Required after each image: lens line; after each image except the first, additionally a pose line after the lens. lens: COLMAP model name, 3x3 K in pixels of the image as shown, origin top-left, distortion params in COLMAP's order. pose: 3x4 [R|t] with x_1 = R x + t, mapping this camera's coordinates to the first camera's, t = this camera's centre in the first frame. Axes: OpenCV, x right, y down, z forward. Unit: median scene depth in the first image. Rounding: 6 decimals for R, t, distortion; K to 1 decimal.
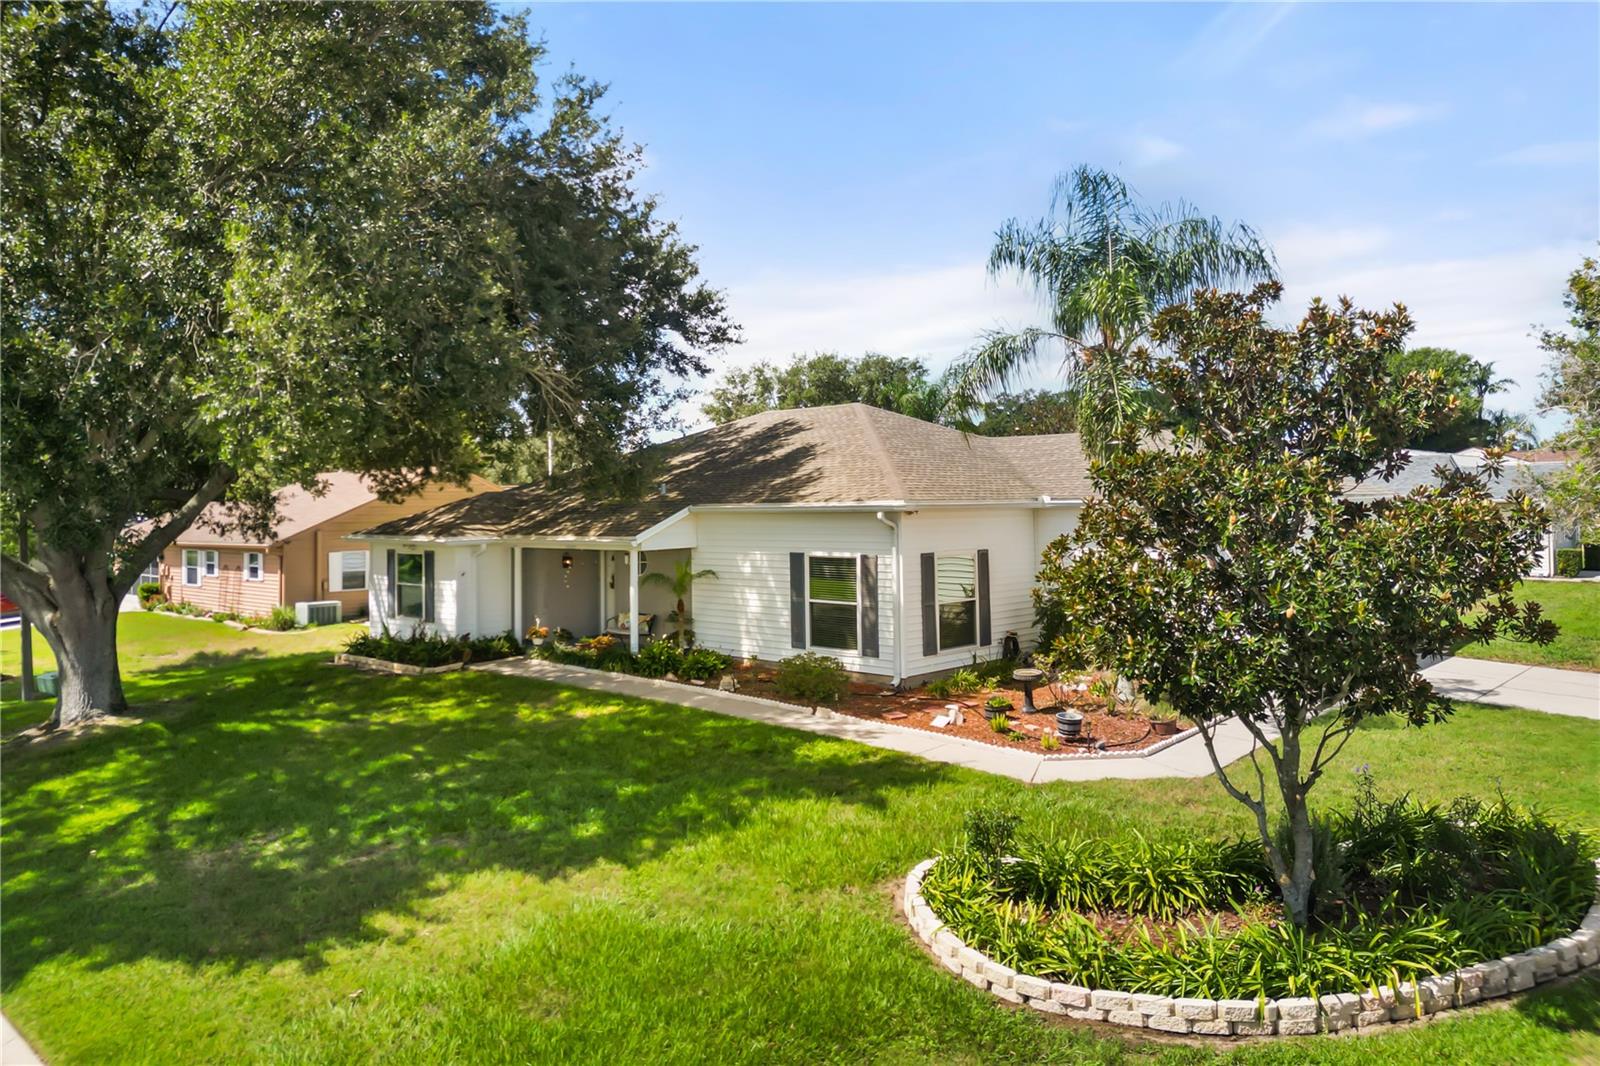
lens RADIAL K [[1152.3, 0, 800.0], [0, 1152.3, 533.0], [0, 0, 1]] dist [0.079006, -0.080487]
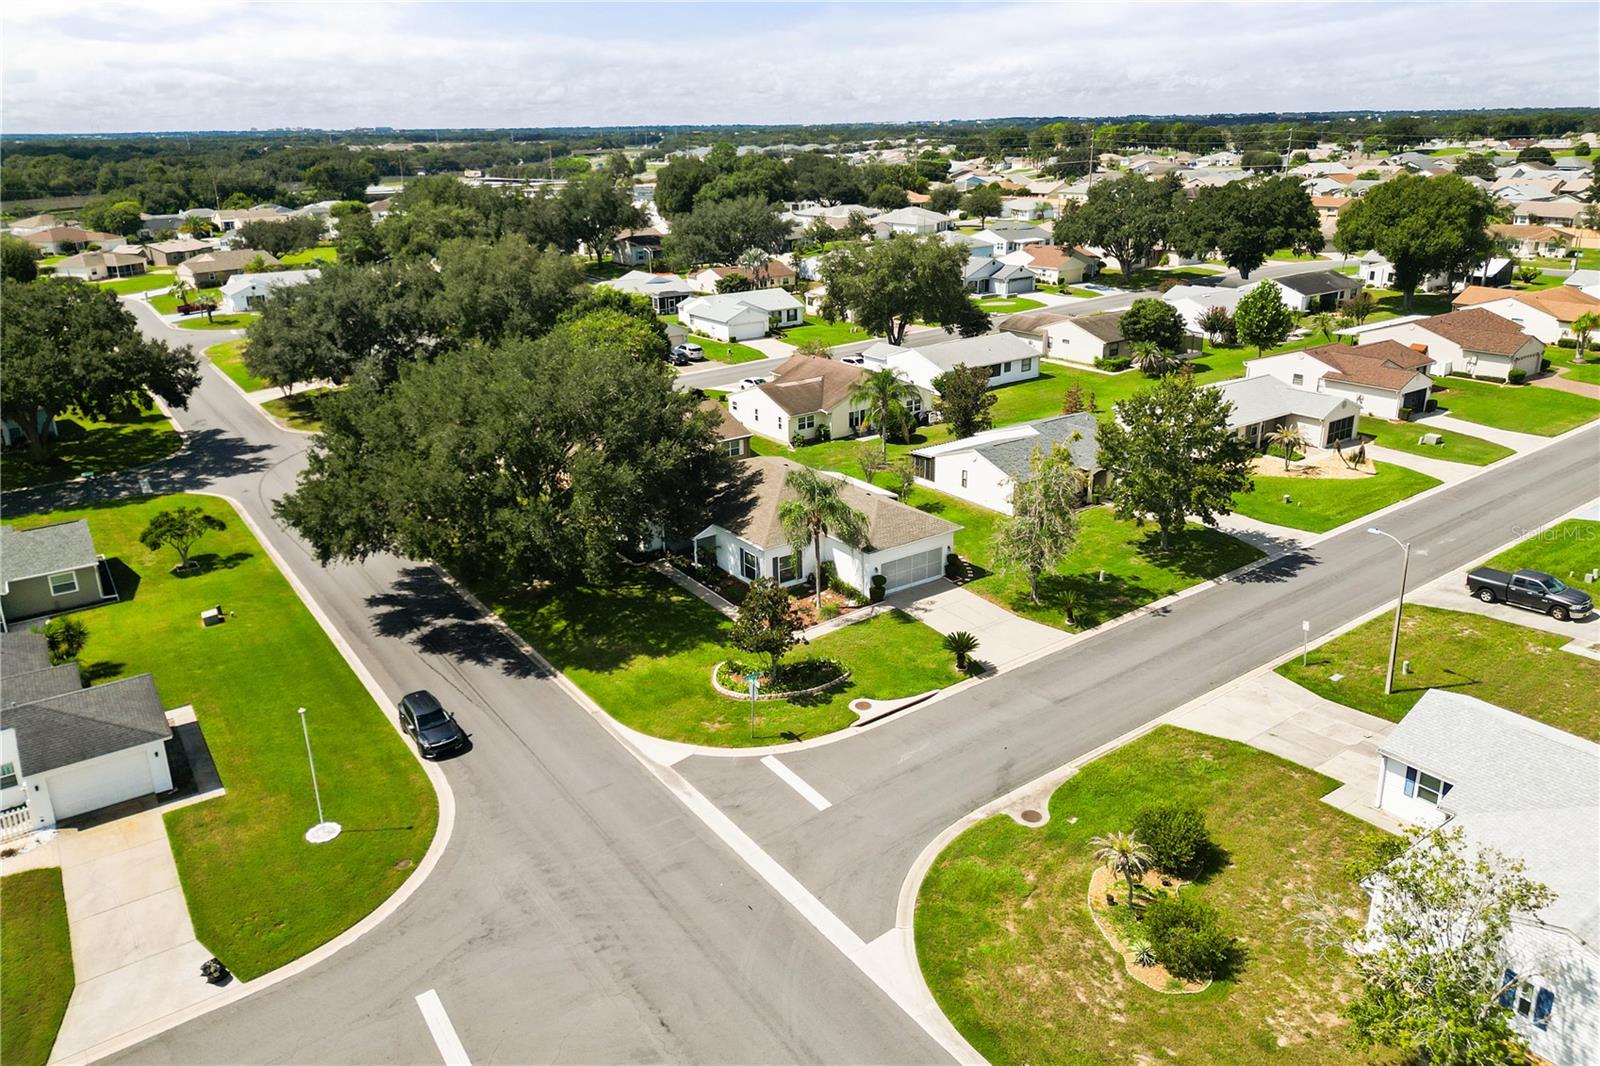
lens RADIAL K [[1103.4, 0, 791.4], [0, 1103.4, 526.8], [0, 0, 1]] dist [0.061391, -0.070863]
pose [[0.980334, 0.058362, -0.188517, 1.002379], [0.001273, 0.953379, 0.301772, -1.365432], [0.197340, -0.296078, 0.934556, -2.576485]]
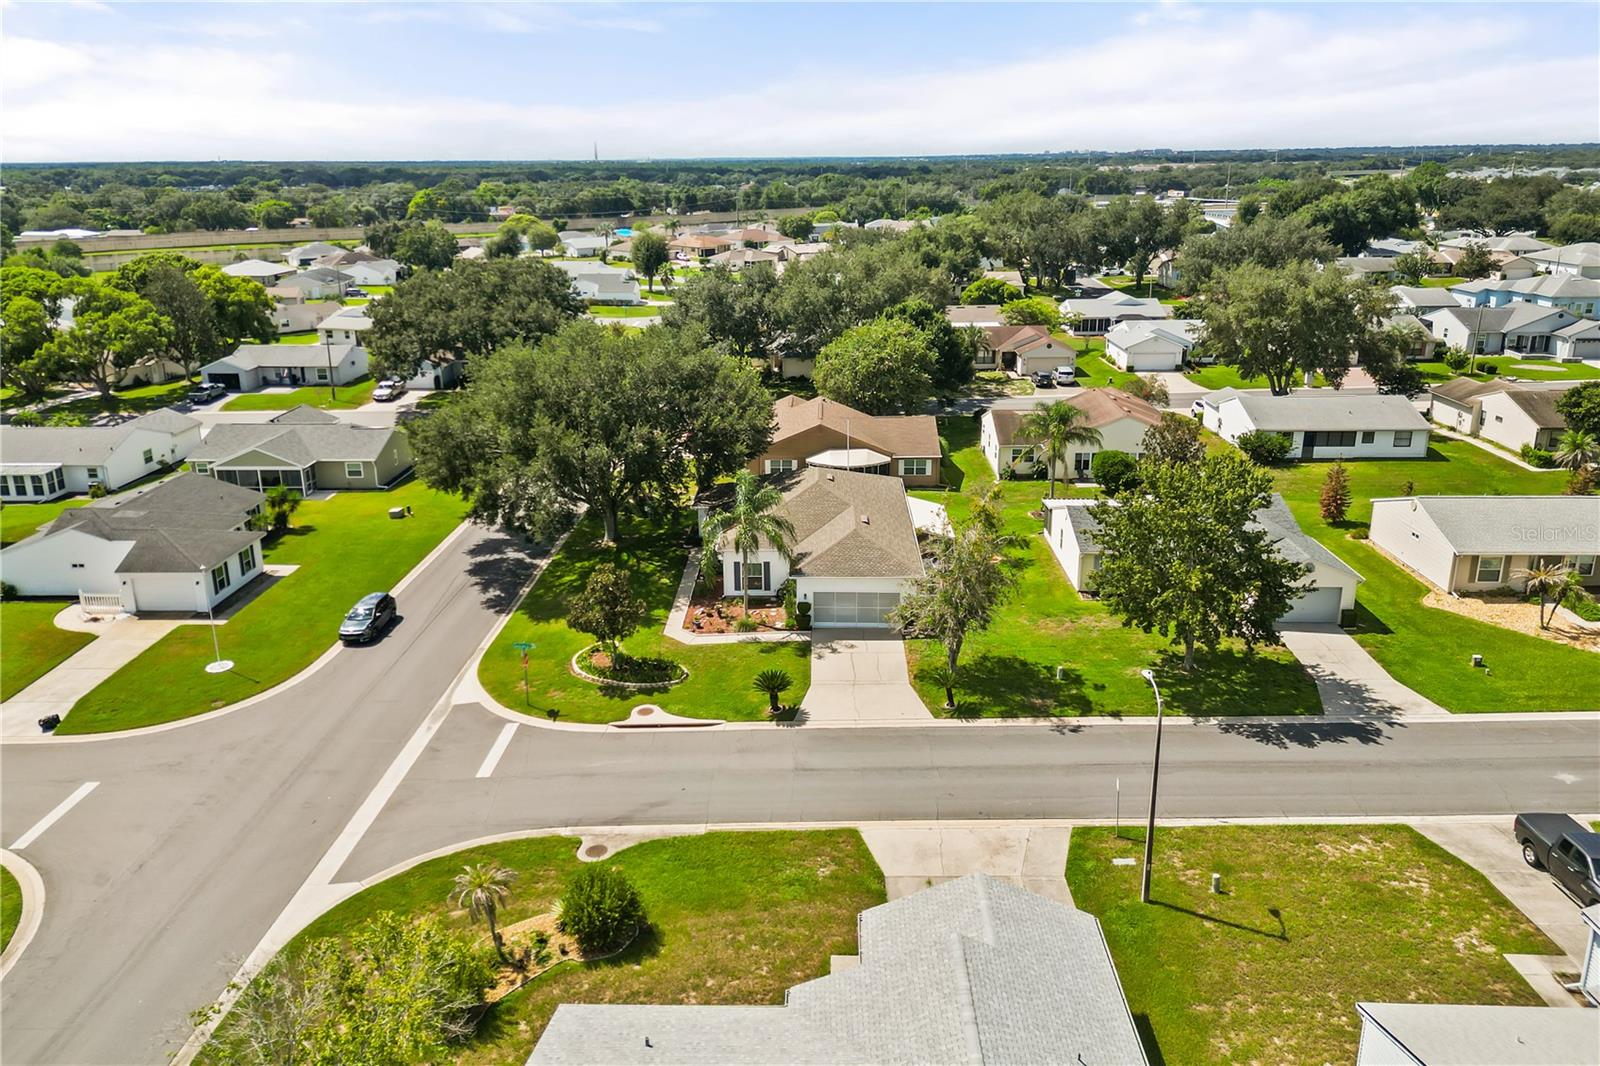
lens RADIAL K [[1103.4, 0, 791.4], [0, 1103.4, 526.8], [0, 0, 1]] dist [0.061391, -0.070863]
pose [[0.665729, 0.238461, -0.707065, 3.253141], [-0.027444, 0.954746, 0.296152, -1.358330], [0.745689, -0.177752, 0.642147, -1.184007]]
